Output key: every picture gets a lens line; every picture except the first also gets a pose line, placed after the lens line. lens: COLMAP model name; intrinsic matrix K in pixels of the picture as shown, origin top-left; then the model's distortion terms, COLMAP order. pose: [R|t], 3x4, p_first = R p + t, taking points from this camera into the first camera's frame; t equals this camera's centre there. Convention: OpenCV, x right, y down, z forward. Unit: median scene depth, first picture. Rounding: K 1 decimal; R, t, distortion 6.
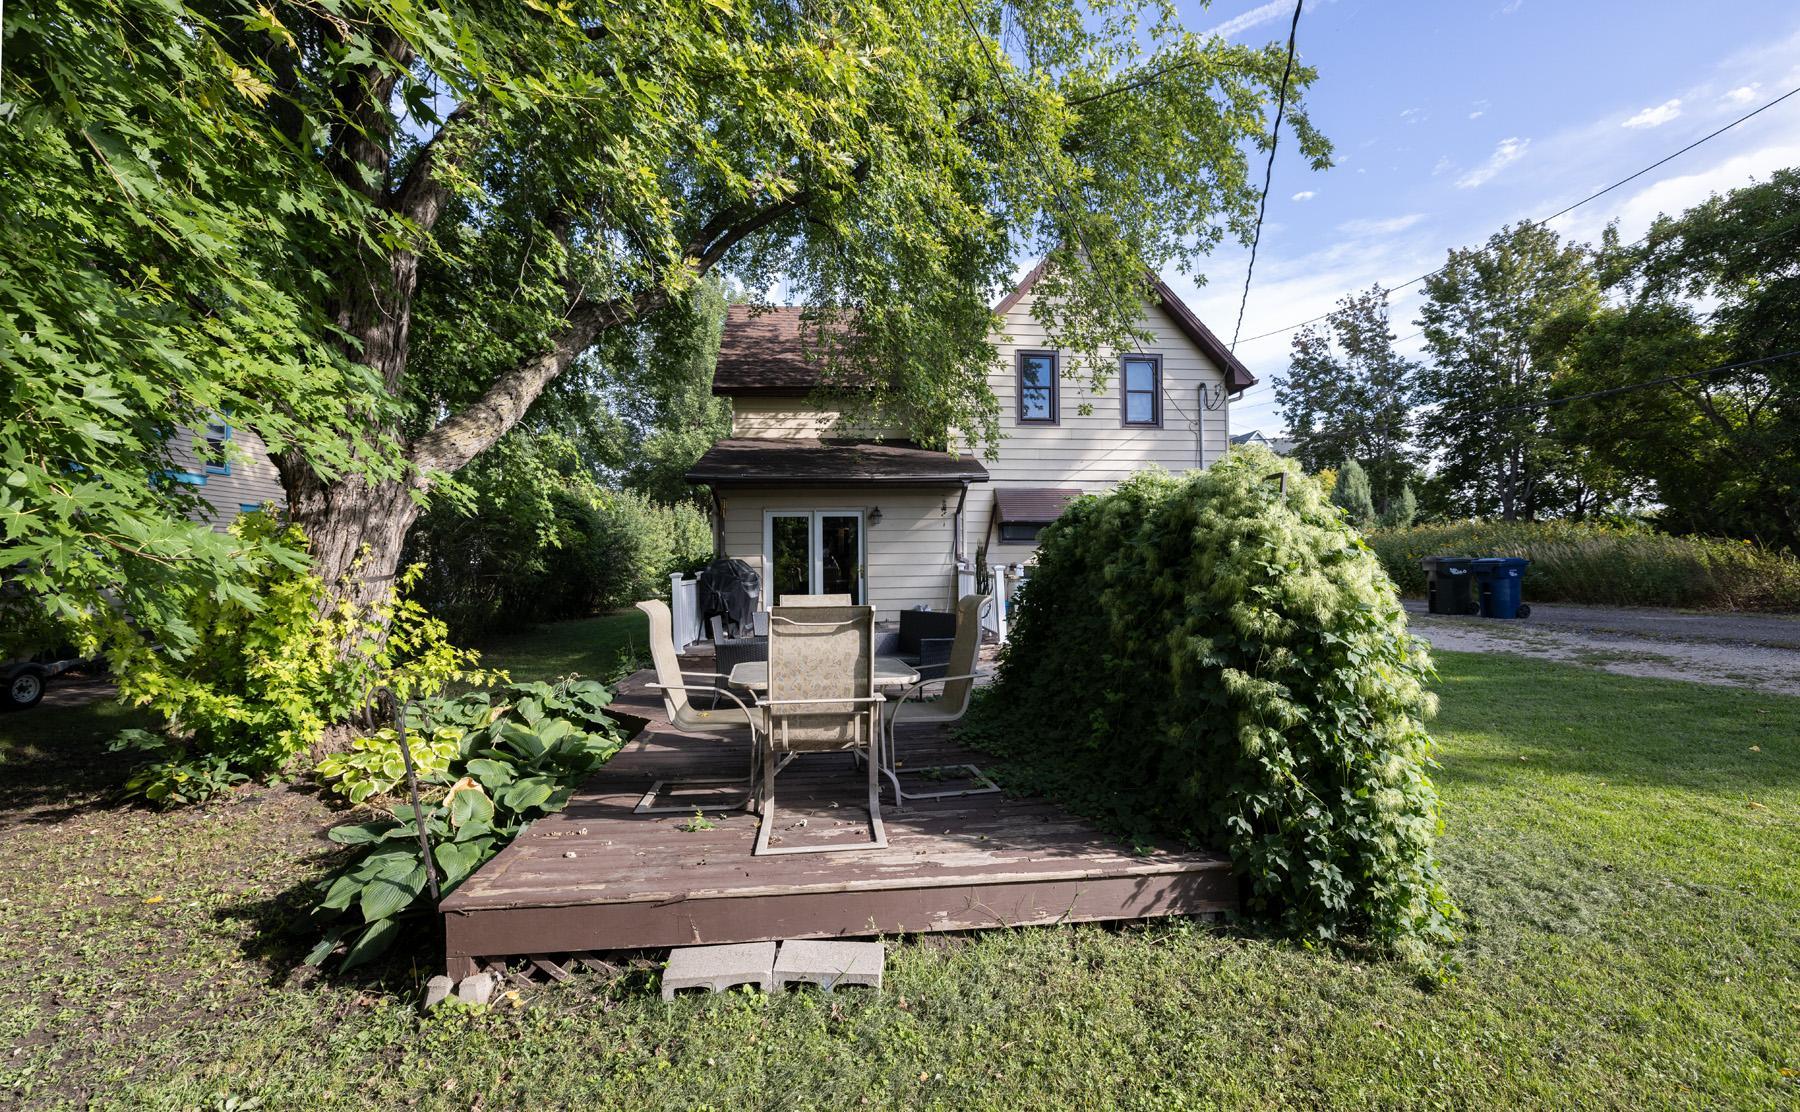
lens RADIAL K [[782.3, 0, 914.2], [0, 782.3, 547.0], [0, 0, 1]] dist [0.000955, -0.000064]
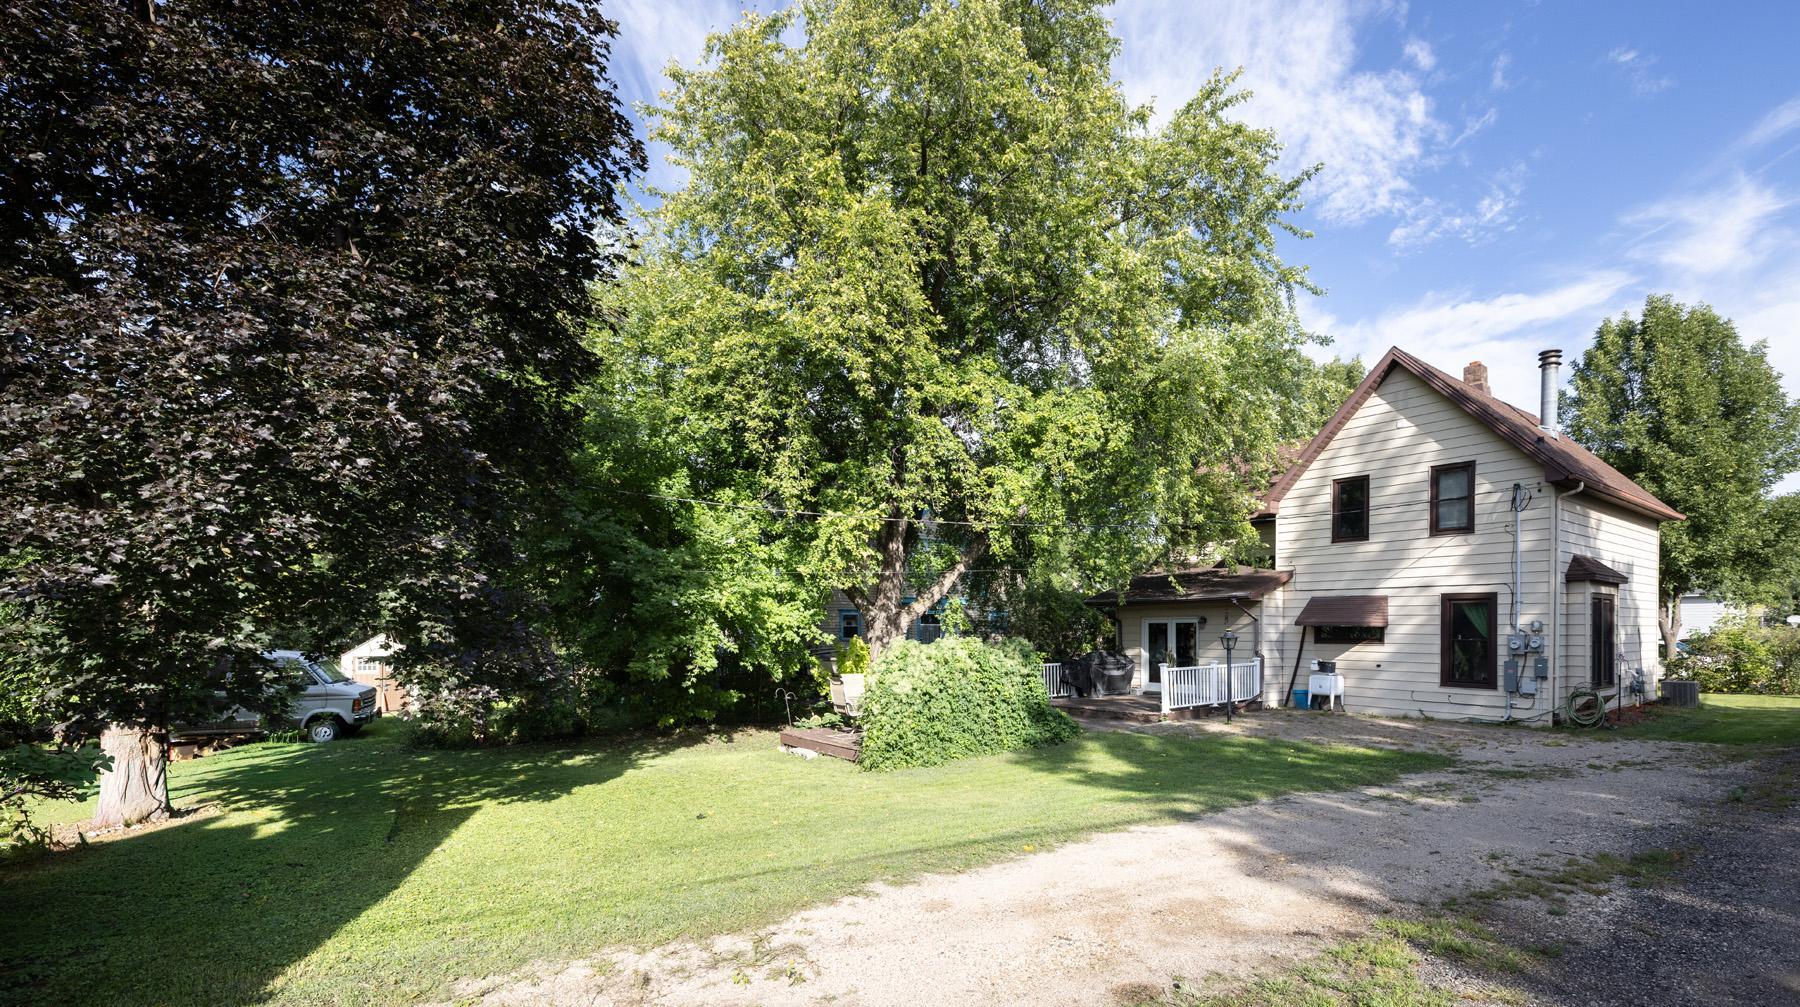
lens RADIAL K [[794.3, 0, 921.9], [0, 794.3, 640.9], [0, 0, 1]] dist [-0.025476, 0.002188]
pose [[0.502947, 0.018335, -0.864123, 1.561465], [0.015980, 0.999407, 0.030506, -0.097677], [0.864169, -0.029152, 0.502356, -0.275414]]
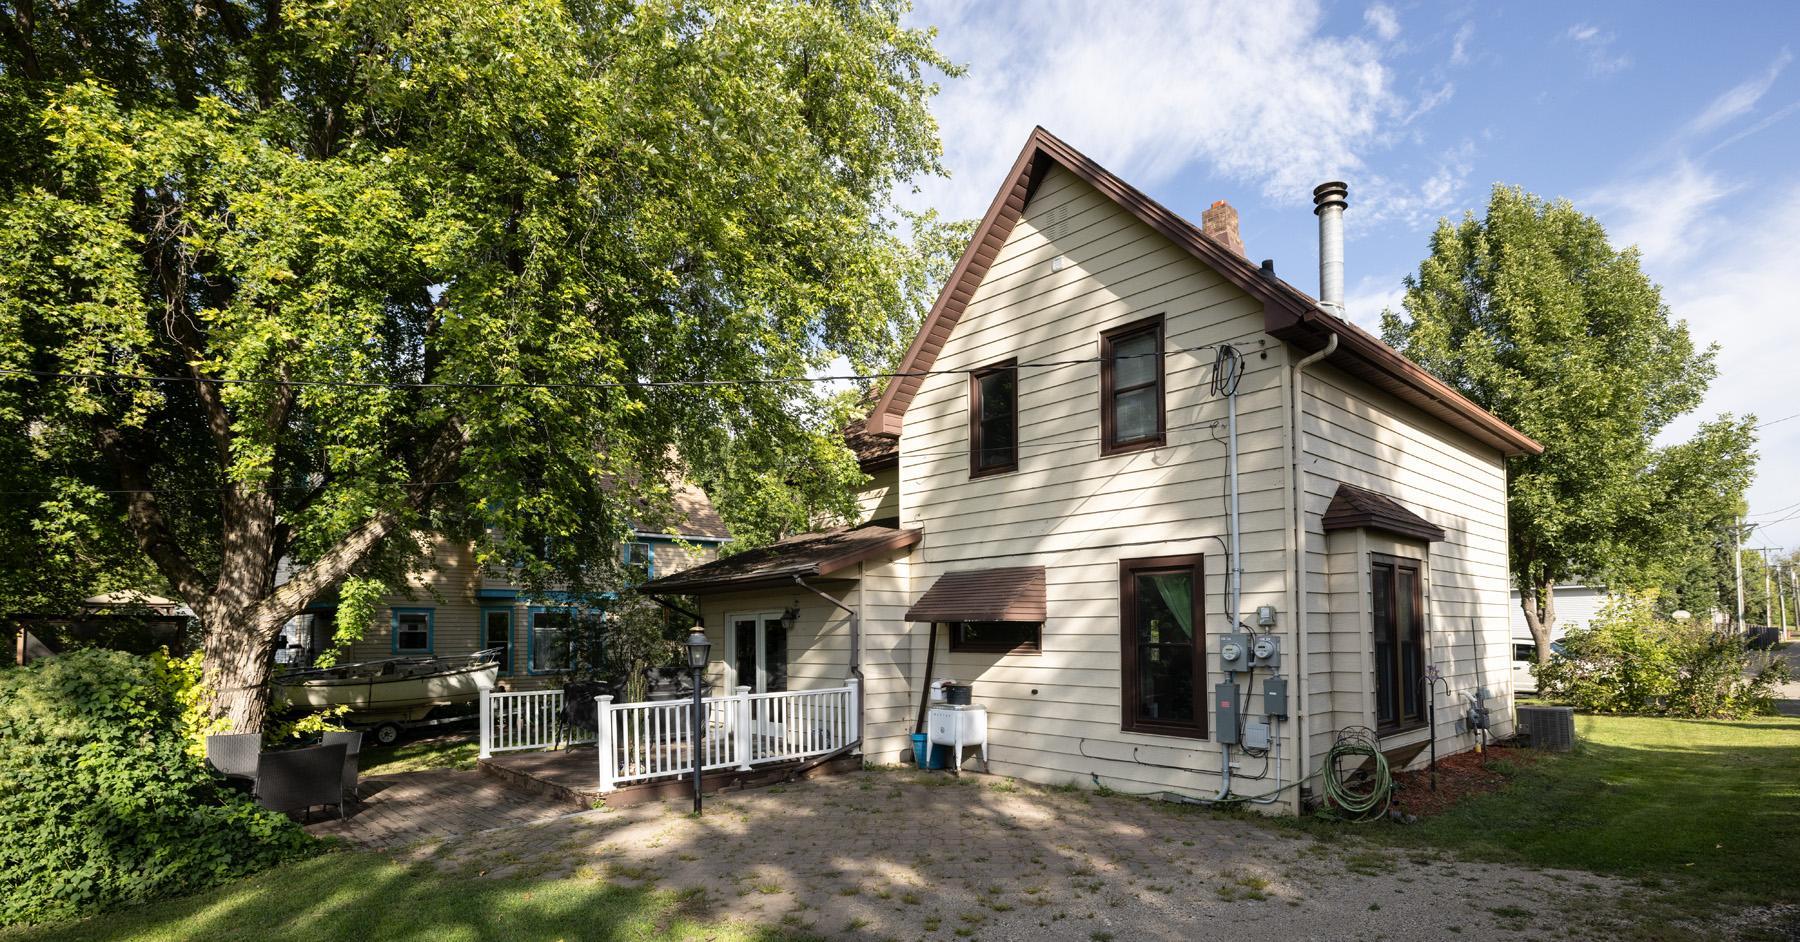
lens RADIAL K [[879.9, 0, 986.9], [0, 879.9, 593.6], [0, 0, 1]] dist [-0.016843, 0.001619]
pose [[0.603986, -0.033618, -0.796285, 1.357707], [0.025449, 0.999414, -0.022890, -0.066068], [0.796588, -0.006439, 0.604488, 0.969747]]
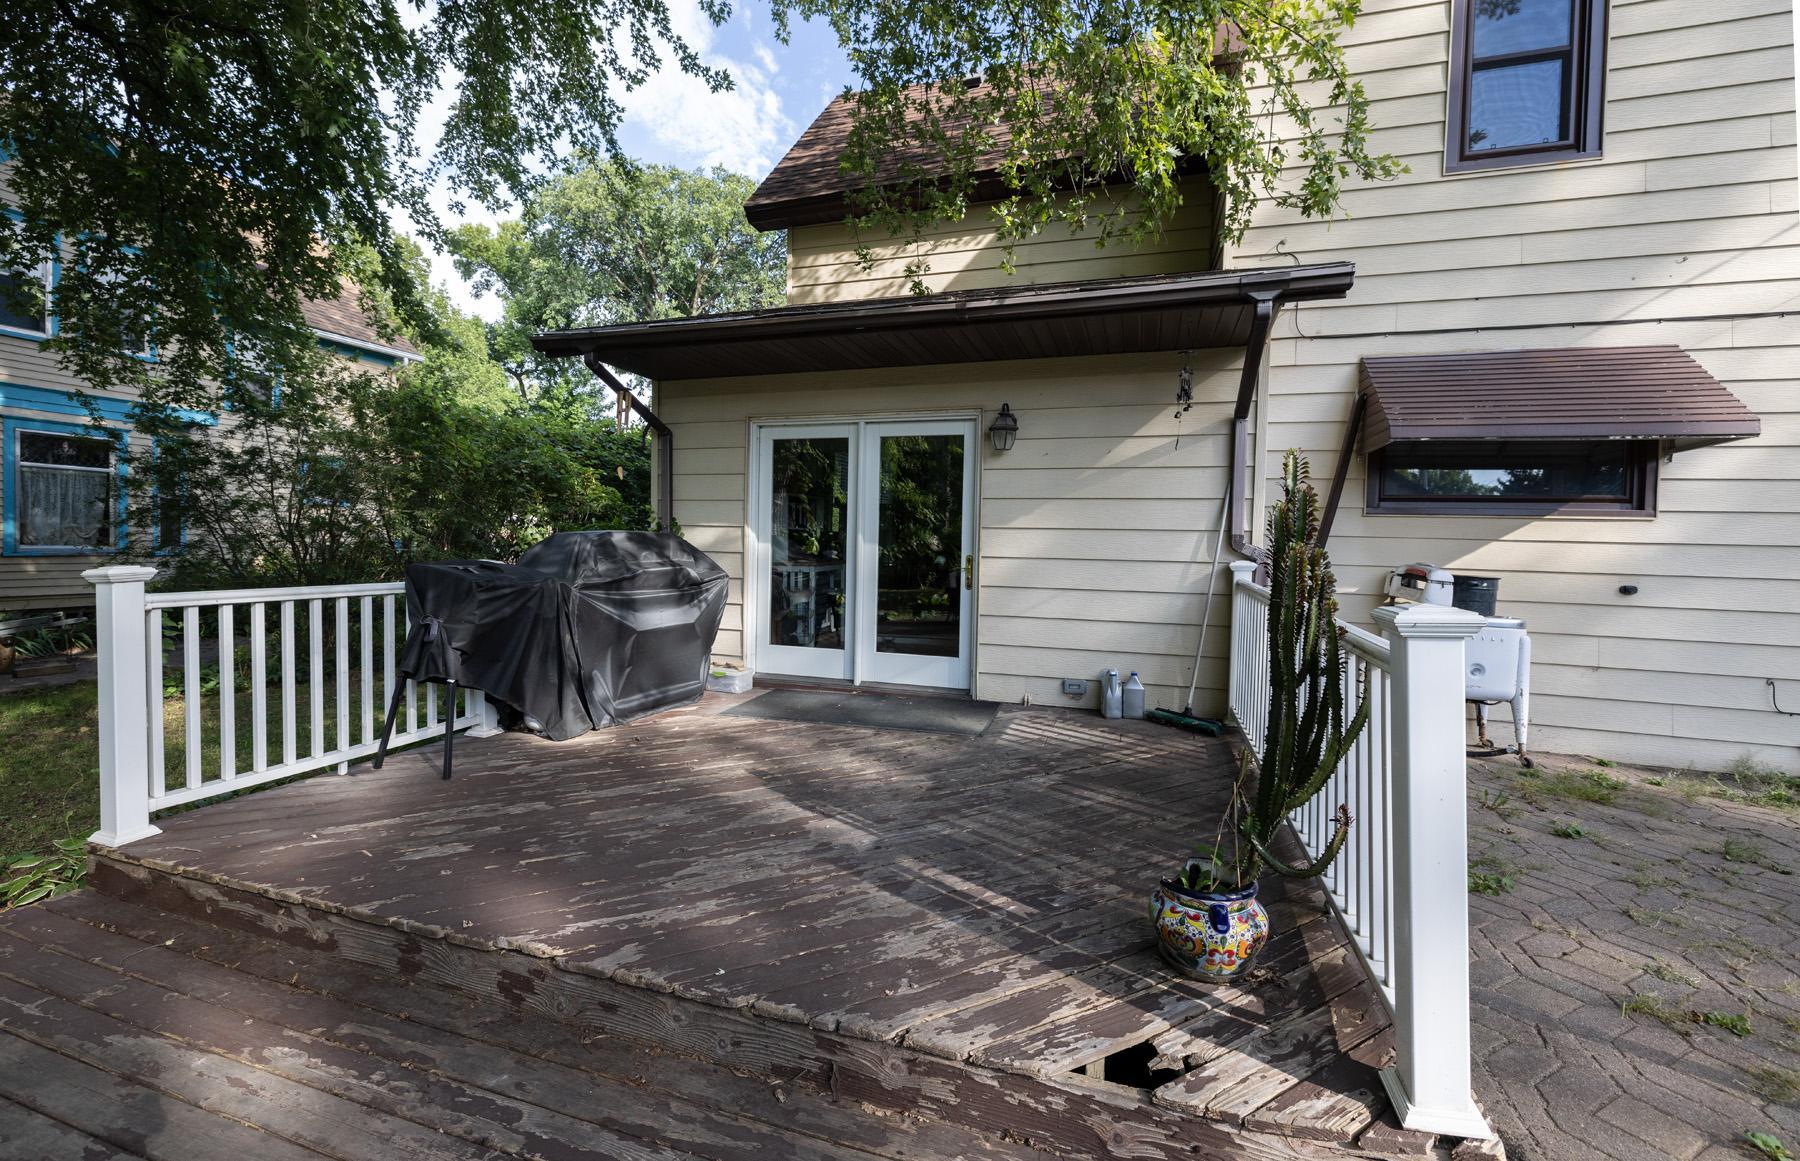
lens RADIAL K [[767.6, 0, 881.8], [0, 767.6, 557.1], [0, 0, 1]] dist [0.002001, -0.000039]
pose [[0.910902, 0.037631, -0.410904, 0.088840], [-0.022089, 0.998852, 0.042508, 0.013593], [0.412032, -0.029644, 0.910687, 1.045235]]
